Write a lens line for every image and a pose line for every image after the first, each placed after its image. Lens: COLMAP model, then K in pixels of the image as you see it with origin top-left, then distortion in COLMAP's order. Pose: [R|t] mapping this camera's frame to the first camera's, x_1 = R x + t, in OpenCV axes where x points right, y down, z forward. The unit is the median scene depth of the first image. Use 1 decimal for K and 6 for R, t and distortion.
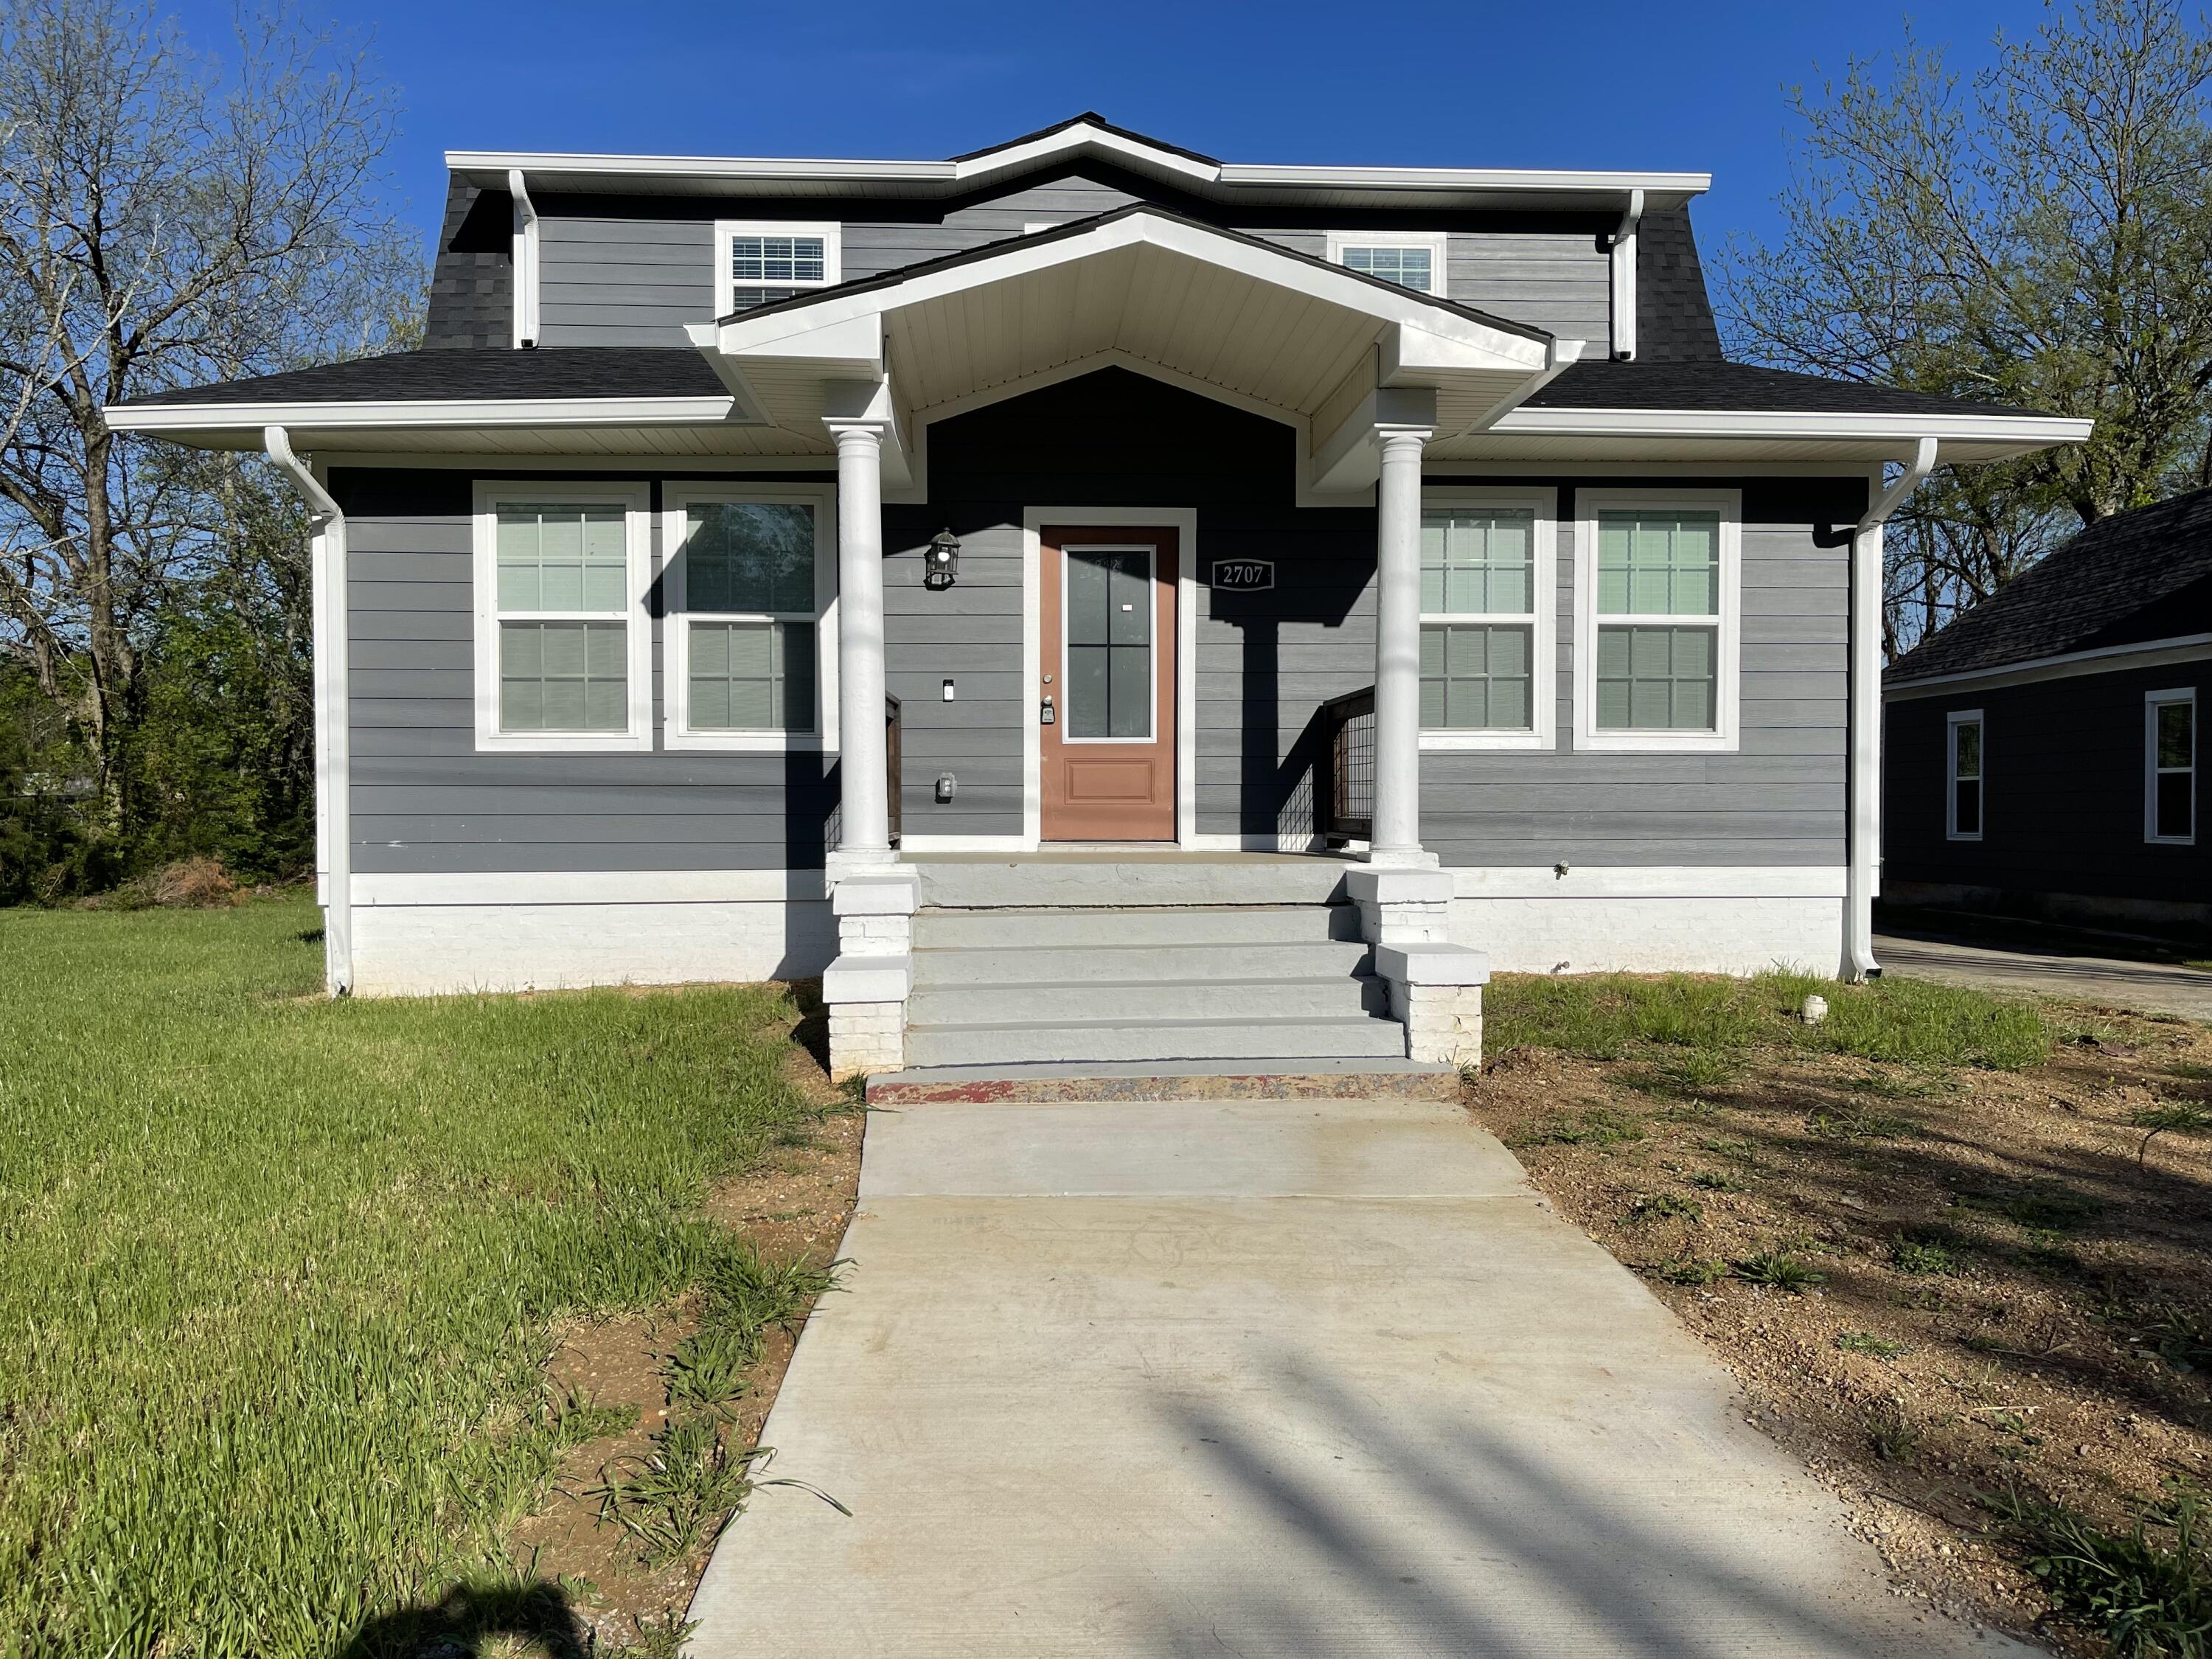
lens RADIAL K [[1678.2, 0, 1103.9], [0, 1678.2, 821.5], [0, 0, 1]] dist [0.035598, -0.043120]
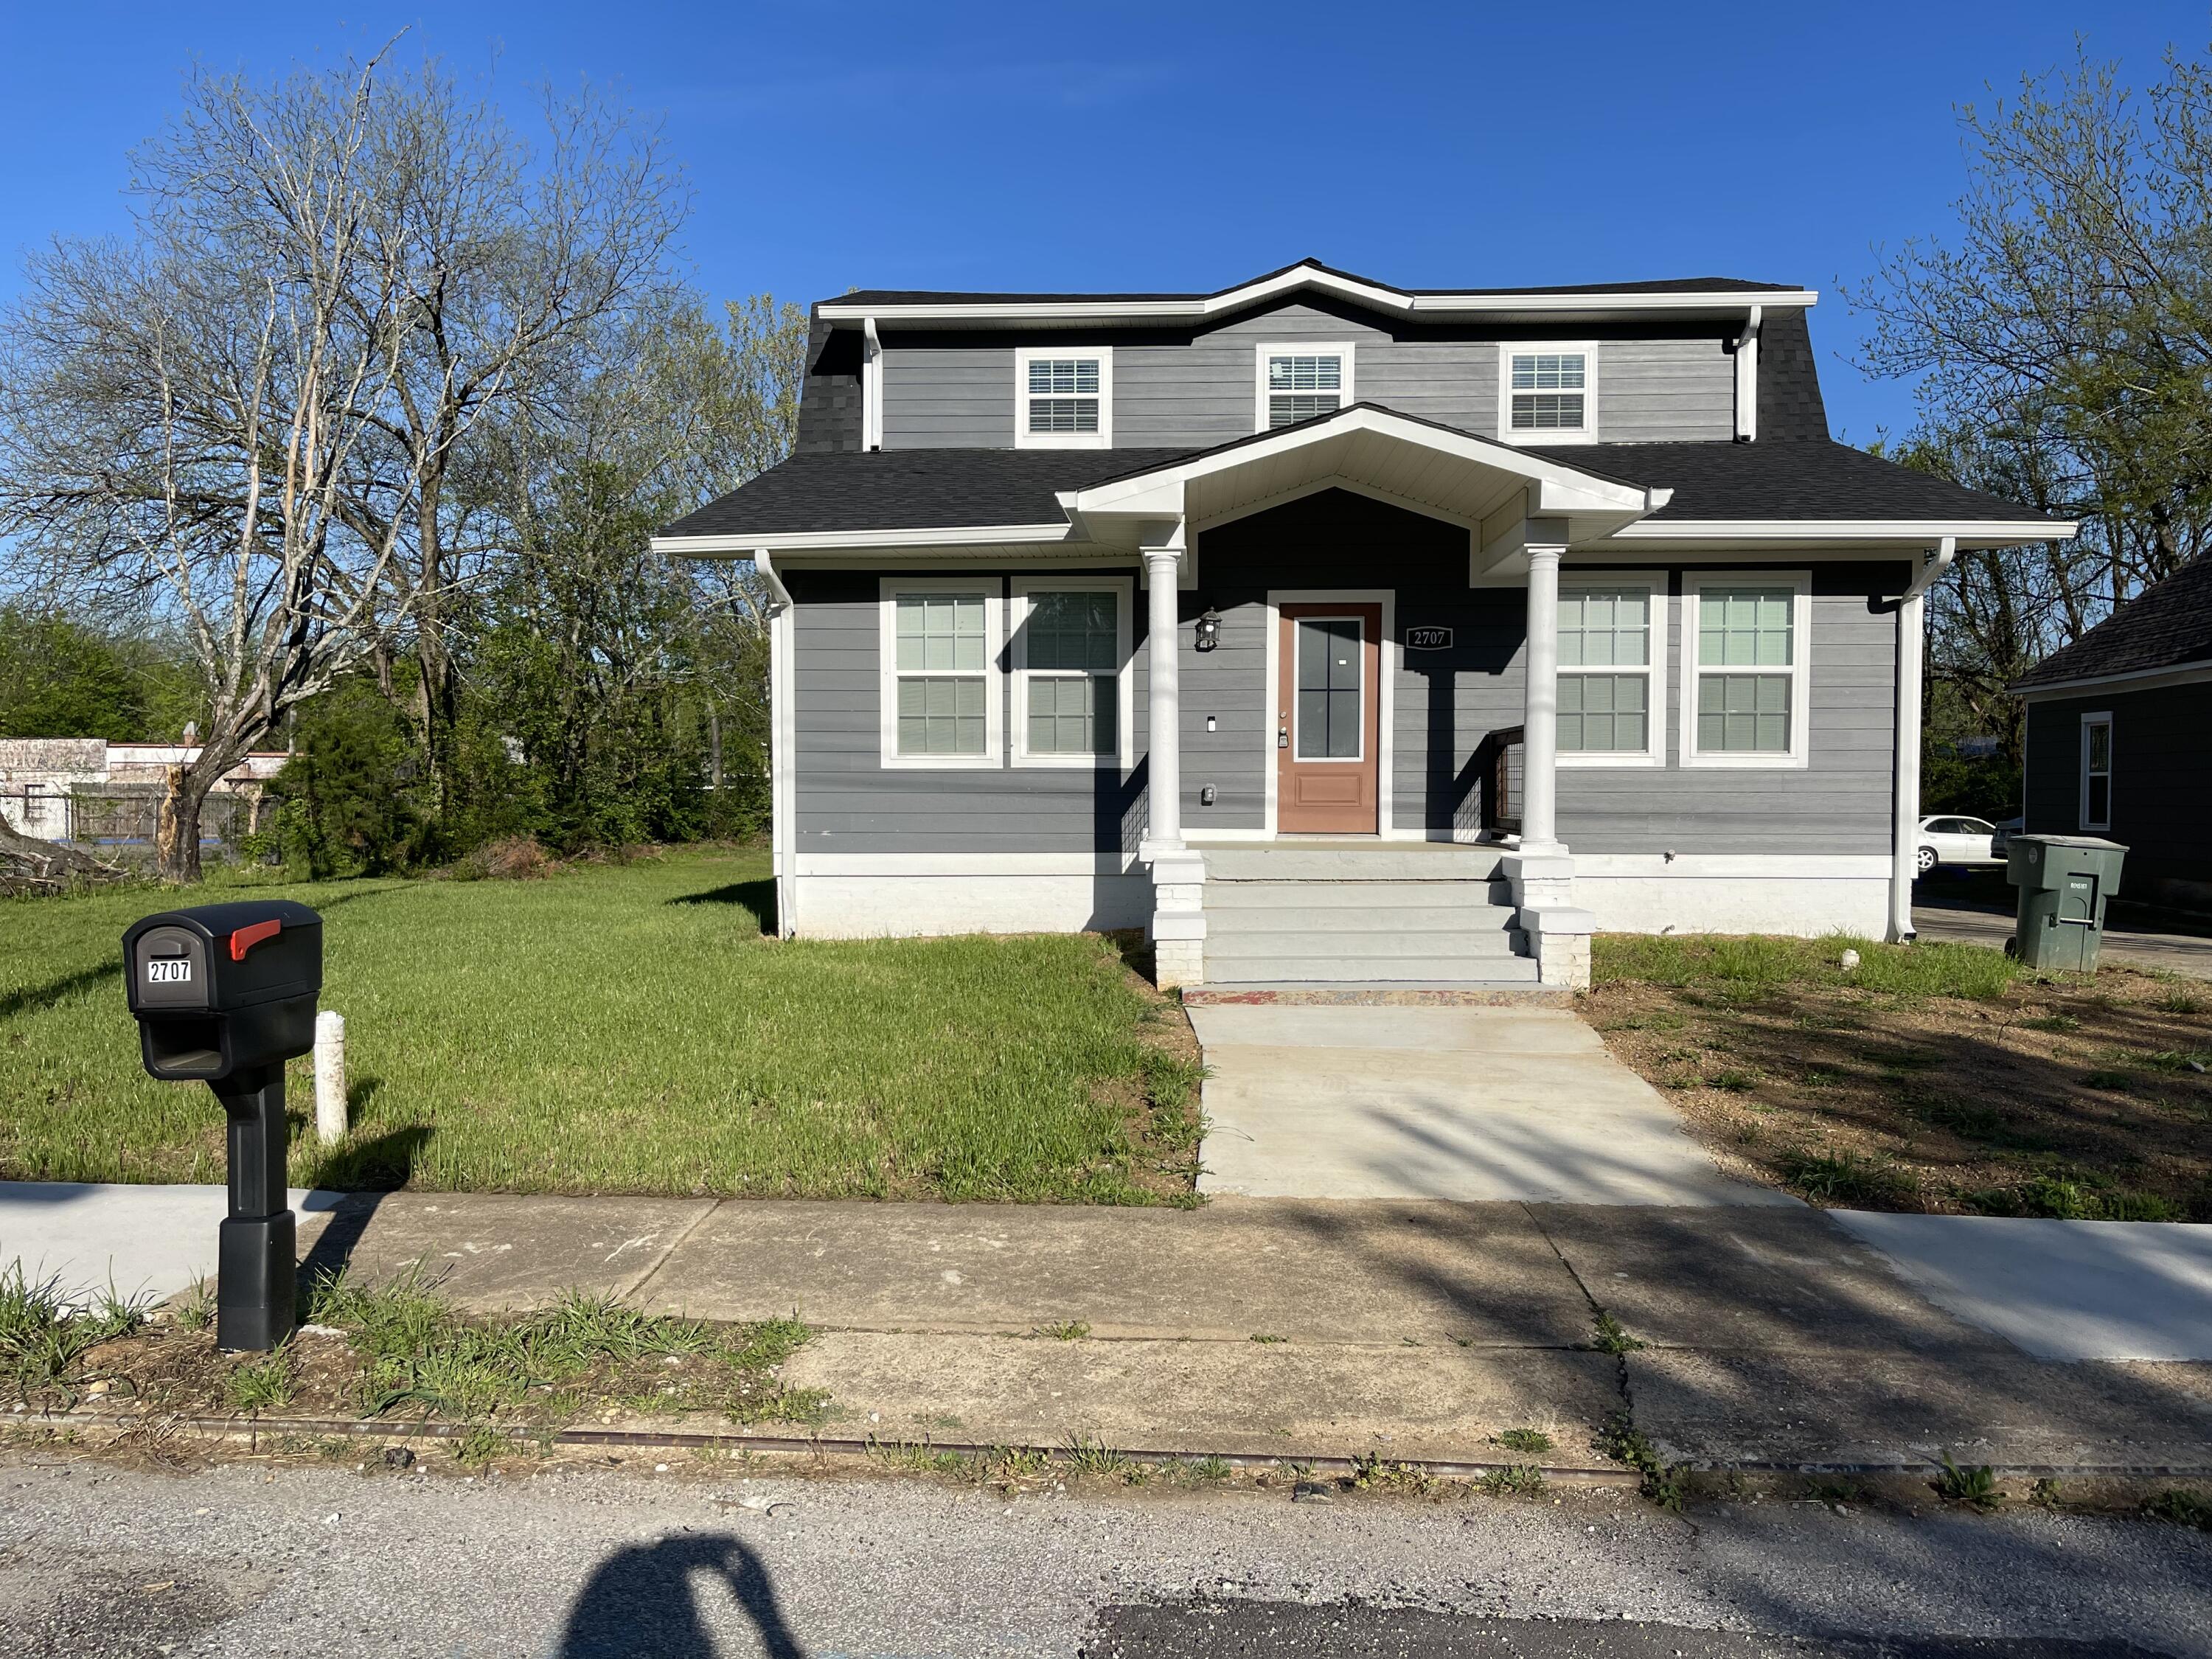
lens RADIAL K [[1678.2, 0, 1111.1], [0, 1678.2, 836.2], [0, 0, 1]] dist [0.035598, -0.043120]
pose [[0.994870, 0.005807, -0.100994, -0.034625], [-0.003738, 0.999780, 0.020660, -0.013617], [0.101091, -0.020176, 0.994673, -0.378980]]
